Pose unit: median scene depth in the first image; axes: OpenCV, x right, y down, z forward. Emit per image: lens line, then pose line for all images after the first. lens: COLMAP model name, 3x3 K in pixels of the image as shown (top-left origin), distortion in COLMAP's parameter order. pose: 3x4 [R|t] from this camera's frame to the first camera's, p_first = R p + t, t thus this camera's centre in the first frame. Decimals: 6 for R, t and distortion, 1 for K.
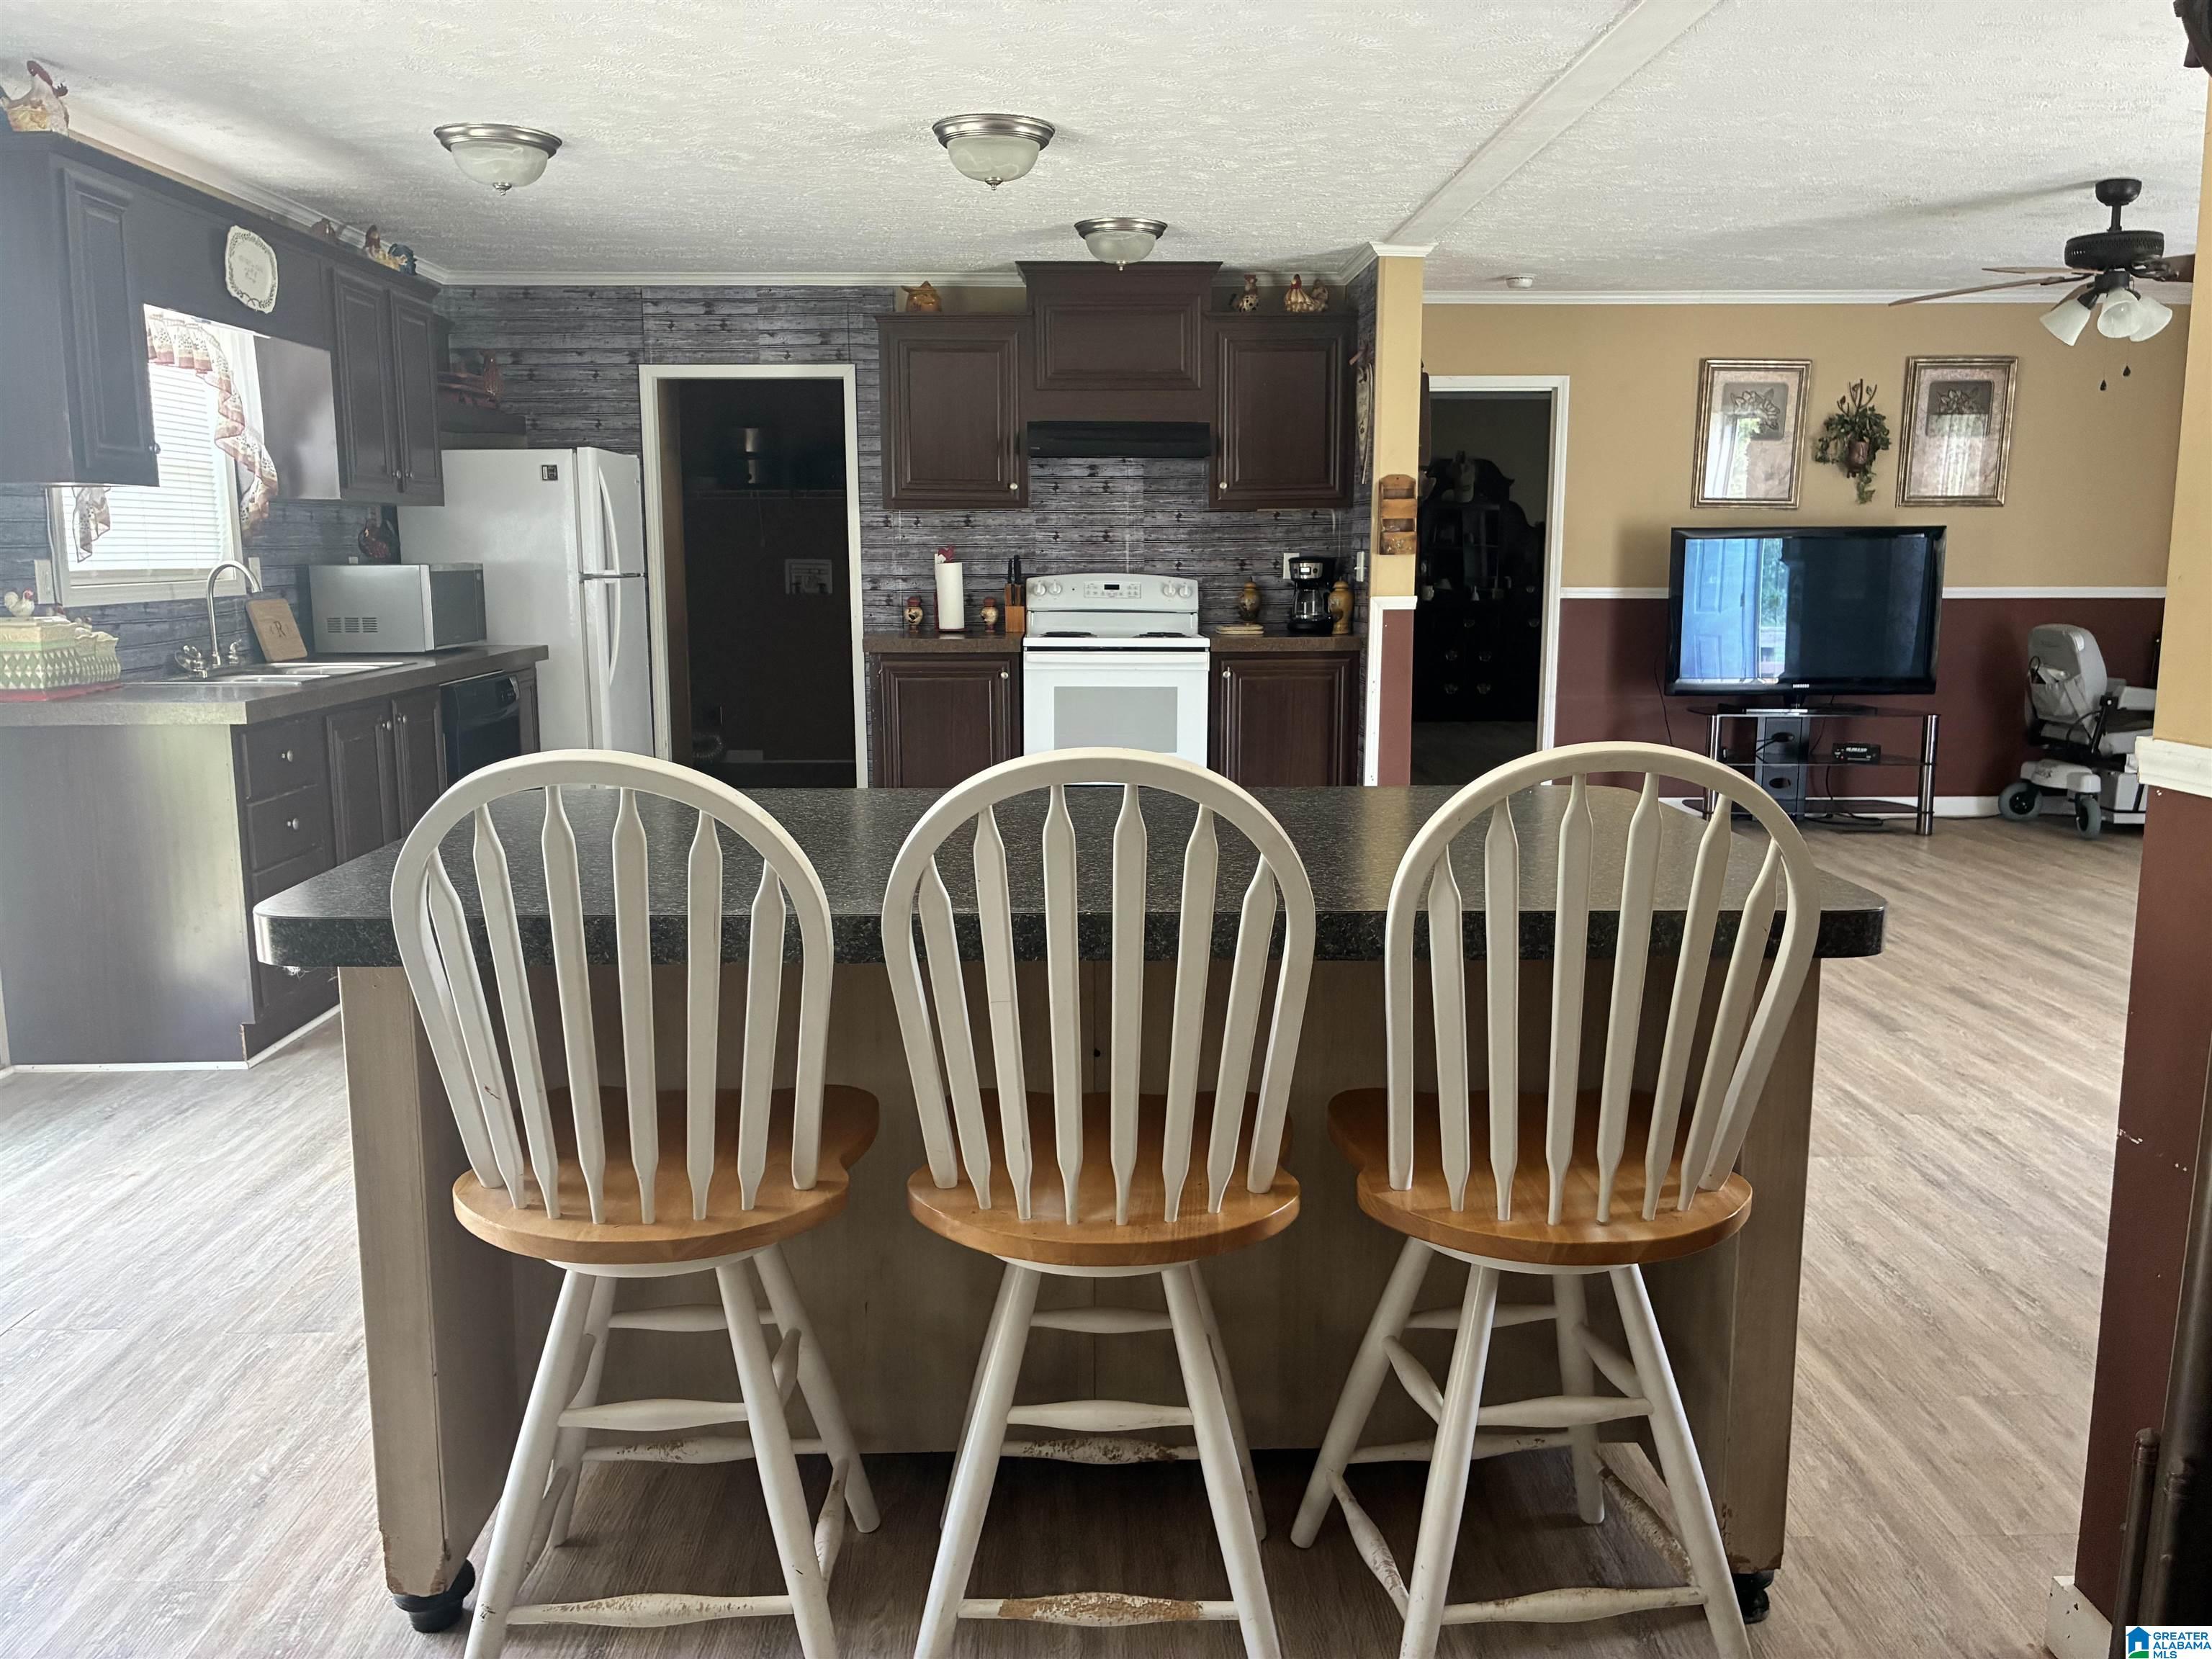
lens RADIAL K [[1683.6, 0, 1106.0], [0, 1683.6, 827.5], [0, 0, 1]] dist [0.057261, -0.073287]
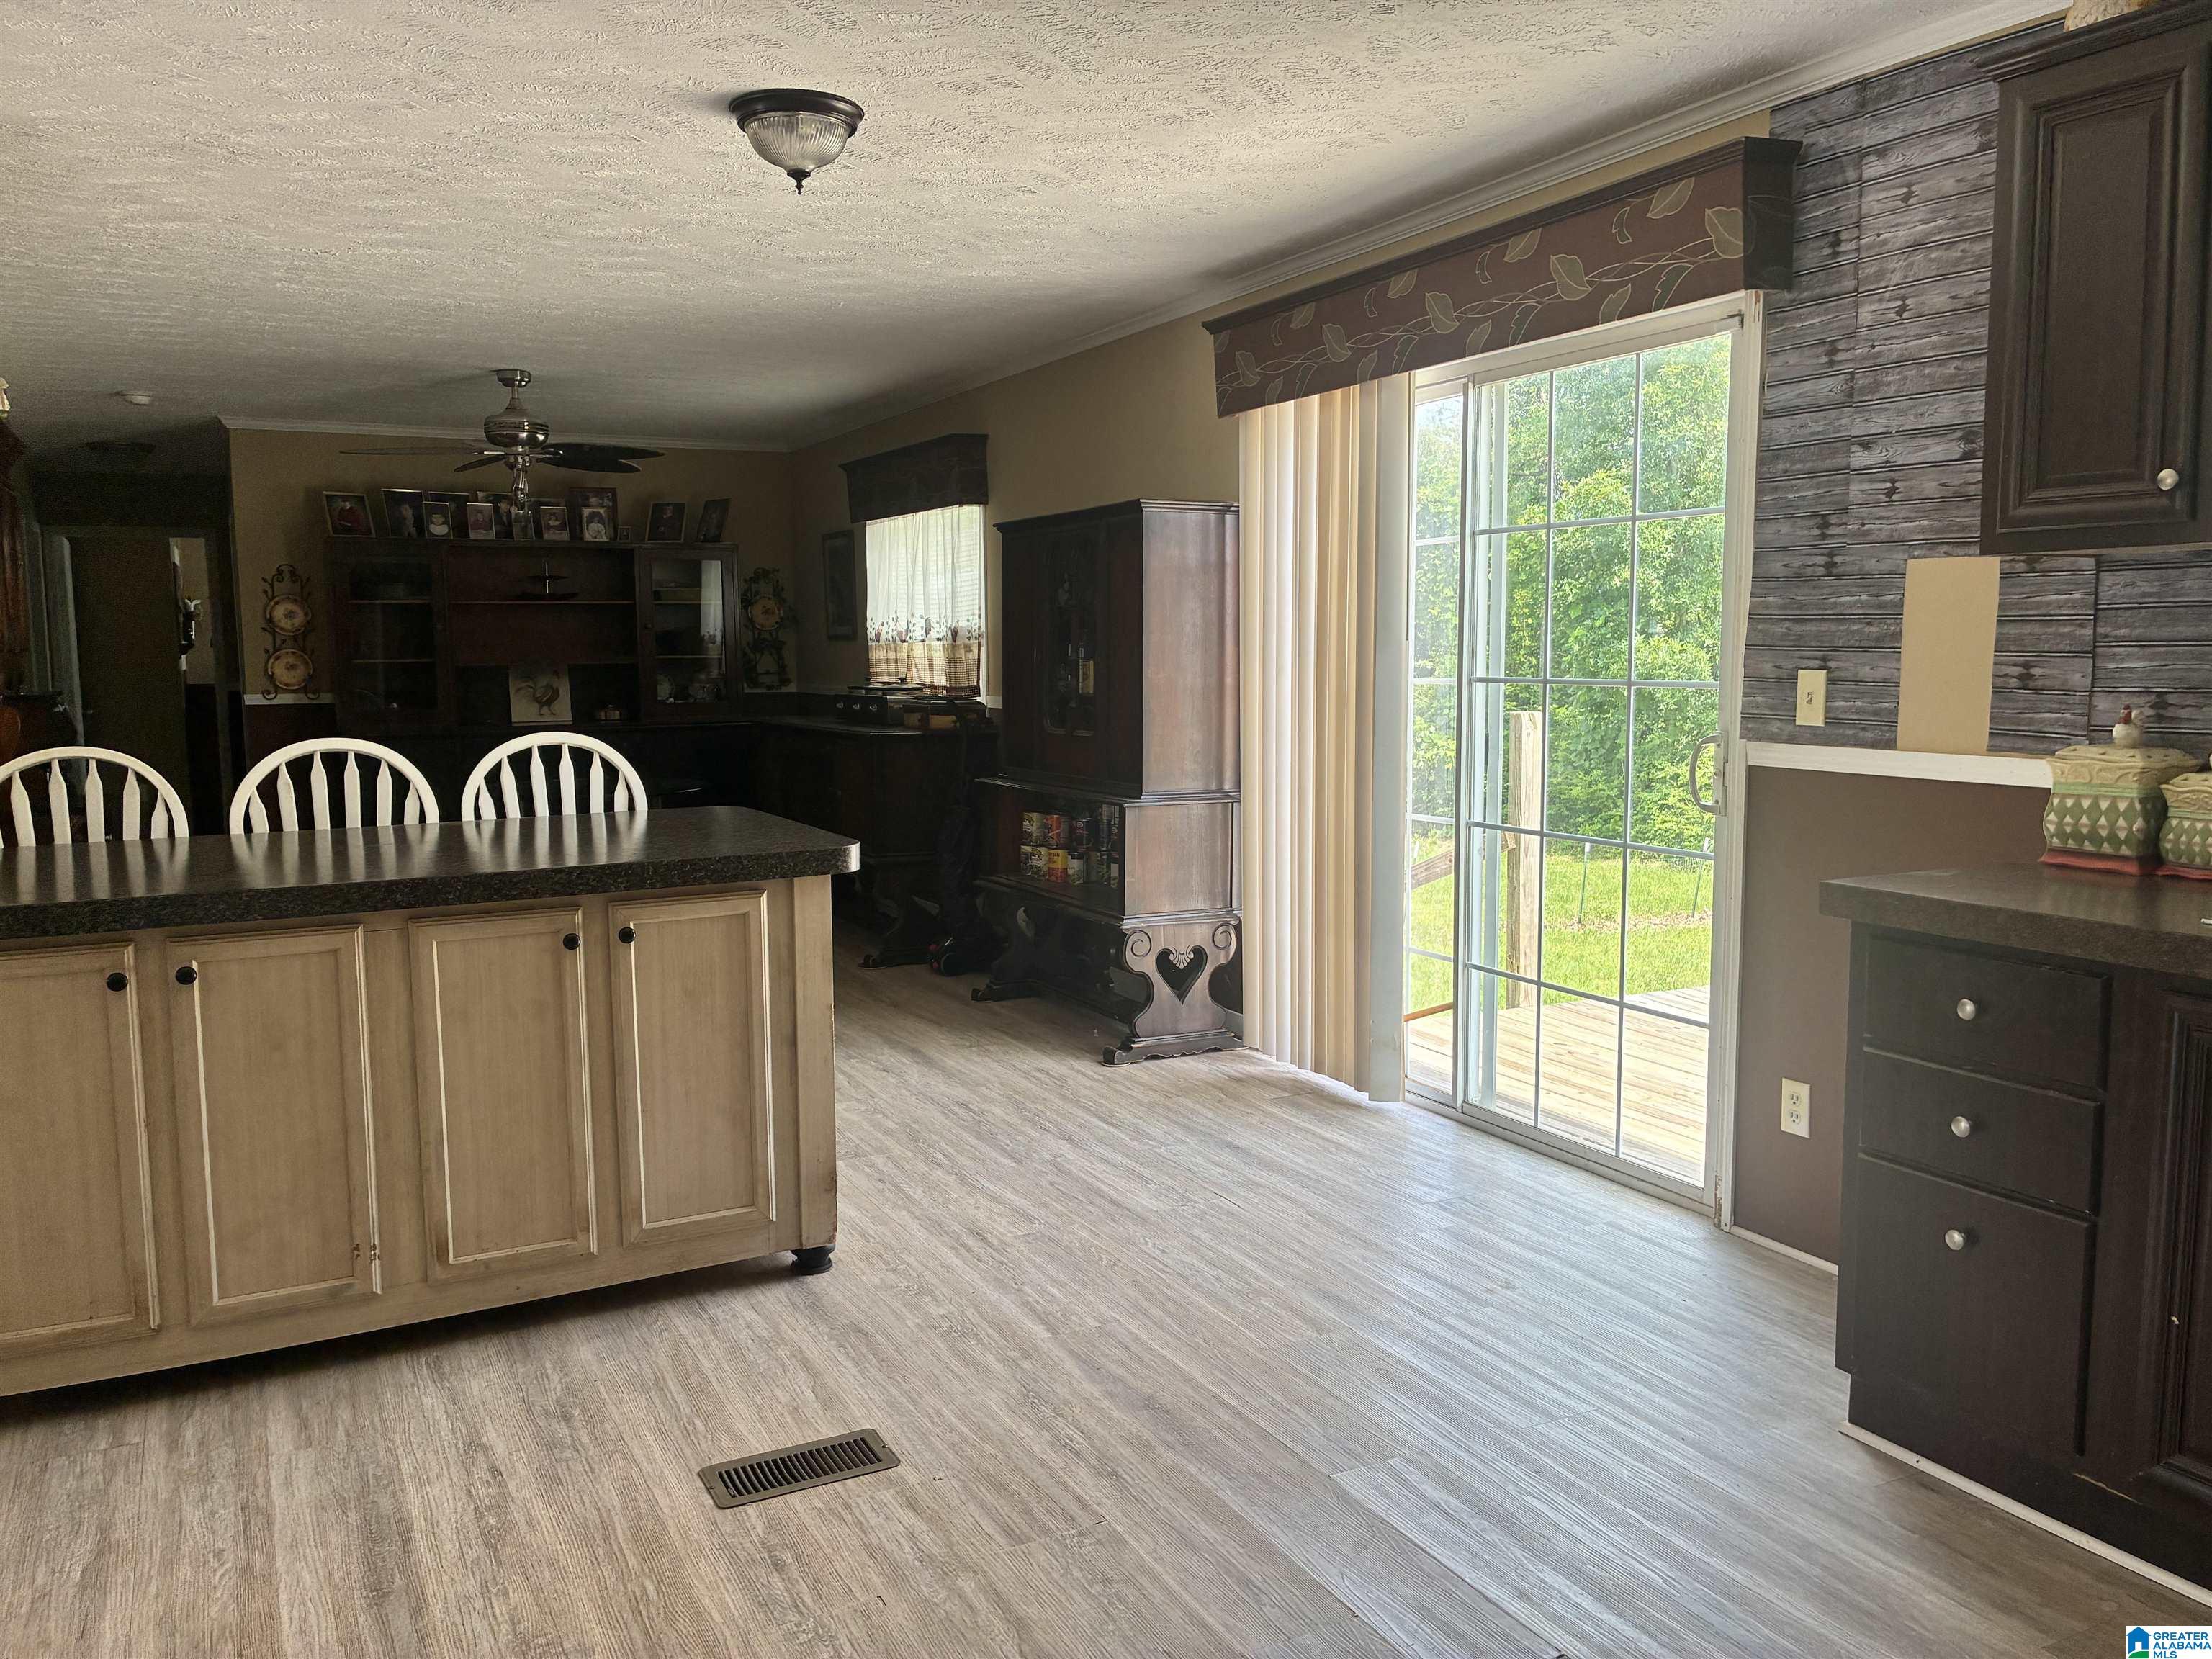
lens RADIAL K [[1683.6, 0, 1104.2], [0, 1683.6, 816.6], [0, 0, 1]] dist [0.057261, -0.073287]
pose [[-0.896610, 0.056068, -0.439257, 0.037728], [-0.061648, 0.966488, 0.249201, -0.302214], [0.438509, 0.250515, -0.863106, 1.774534]]
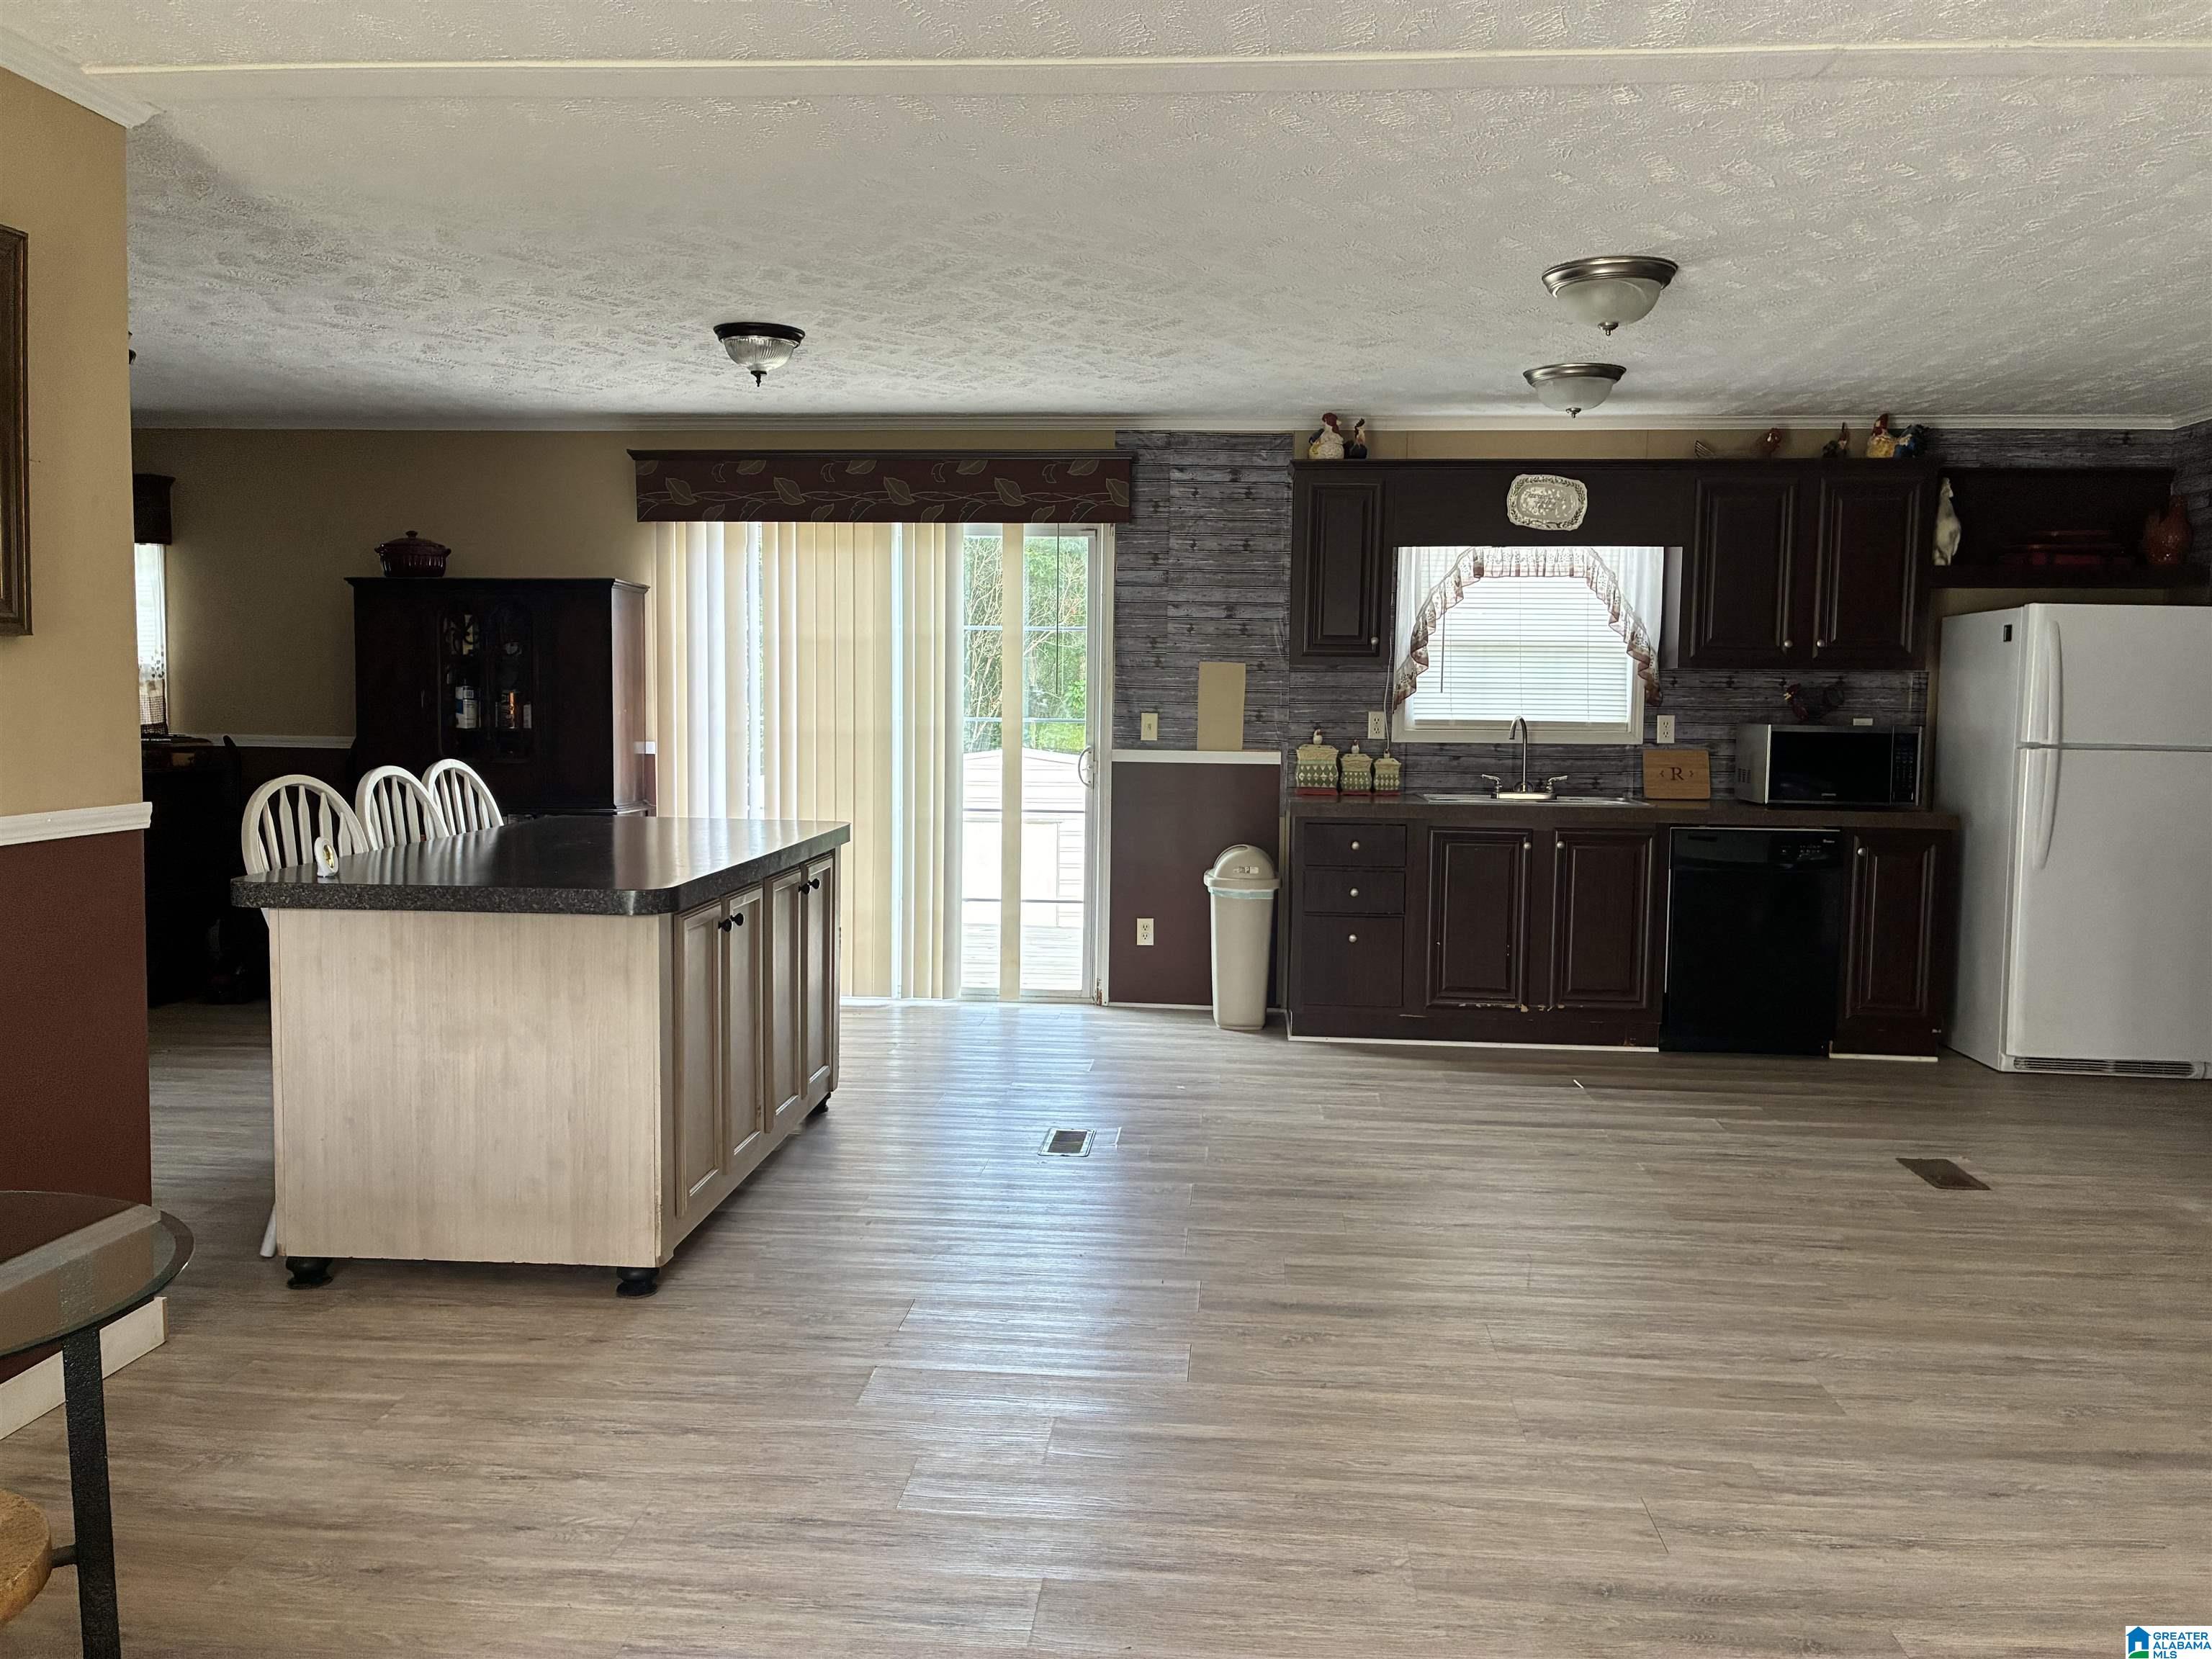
lens RADIAL K [[1683.6, 0, 1102.0], [0, 1683.6, 815.2], [0, 0, 1]] dist [0.057261, -0.073287]
pose [[-0.105842, 0.074691, -0.991574, 1.278113], [-0.175371, 0.980143, 0.092549, -0.214771], [0.978796, 0.183689, -0.090642, 1.198414]]
